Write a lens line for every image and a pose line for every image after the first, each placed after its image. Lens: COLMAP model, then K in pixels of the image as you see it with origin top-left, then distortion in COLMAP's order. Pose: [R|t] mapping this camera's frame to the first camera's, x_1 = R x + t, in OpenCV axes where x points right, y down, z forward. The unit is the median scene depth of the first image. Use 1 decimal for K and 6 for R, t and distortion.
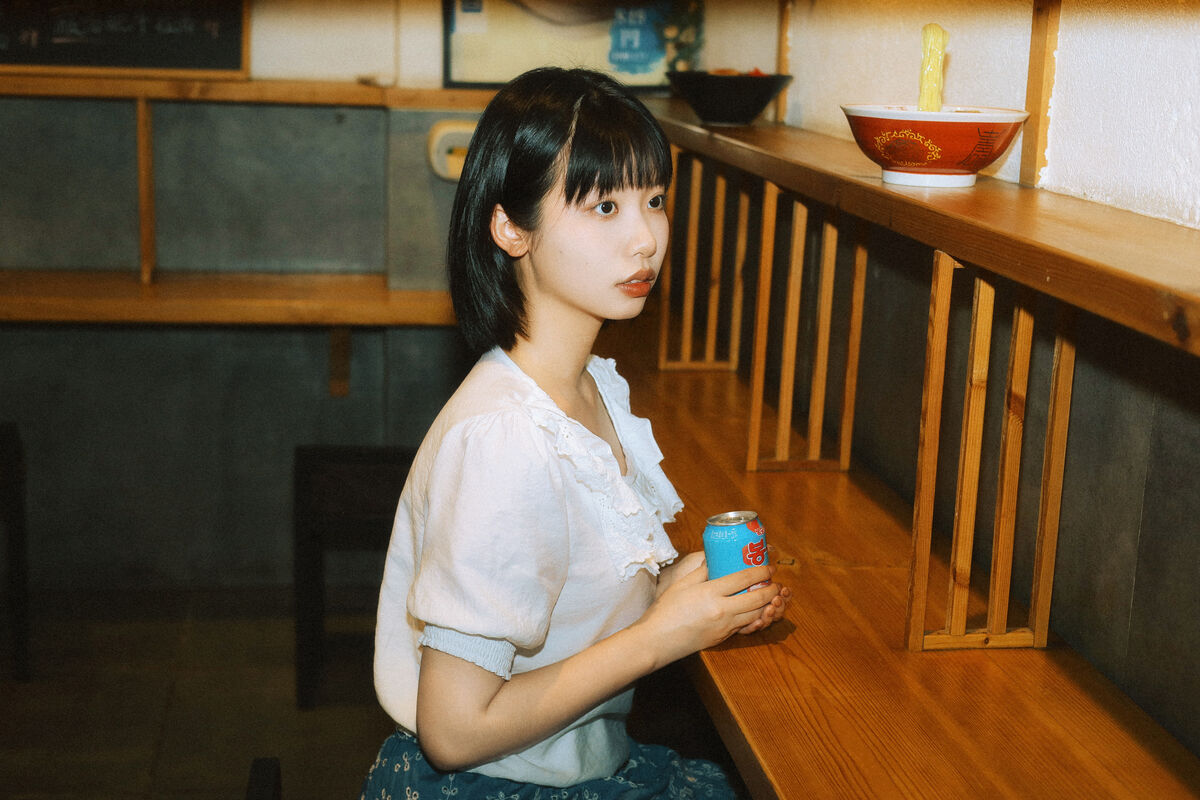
lens RADIAL K [[1708.6, 0, 550.2], [0, 1708.6, 402.4], [0, 0, 1]] dist [0.046288, -0.113044]
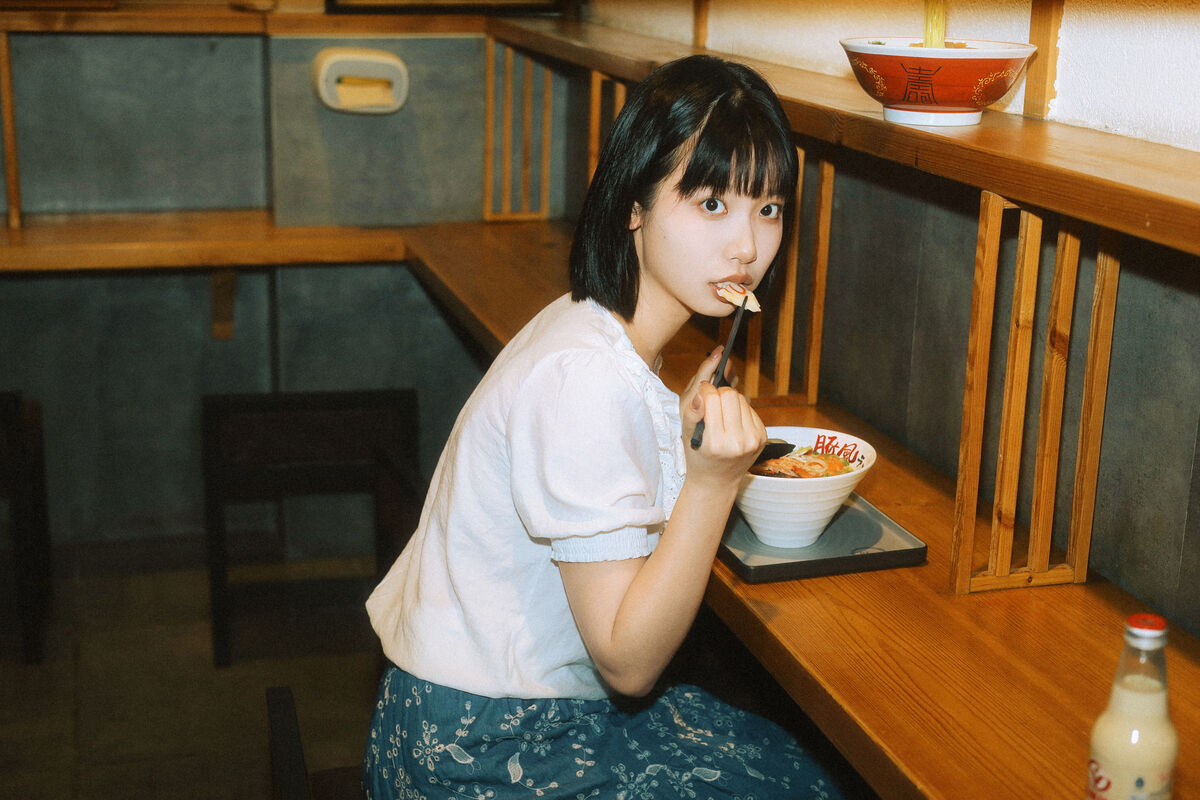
lens RADIAL K [[1718.3, 0, 557.8], [0, 1718.3, 403.5], [0, 0, 1]] dist [0.010491, -0.038026]
pose [[0.991605, -0.046685, 0.120586, -0.126107], [0.040376, 0.997711, 0.054245, -0.027080], [-0.122842, -0.048921, 0.991220, 0.040979]]
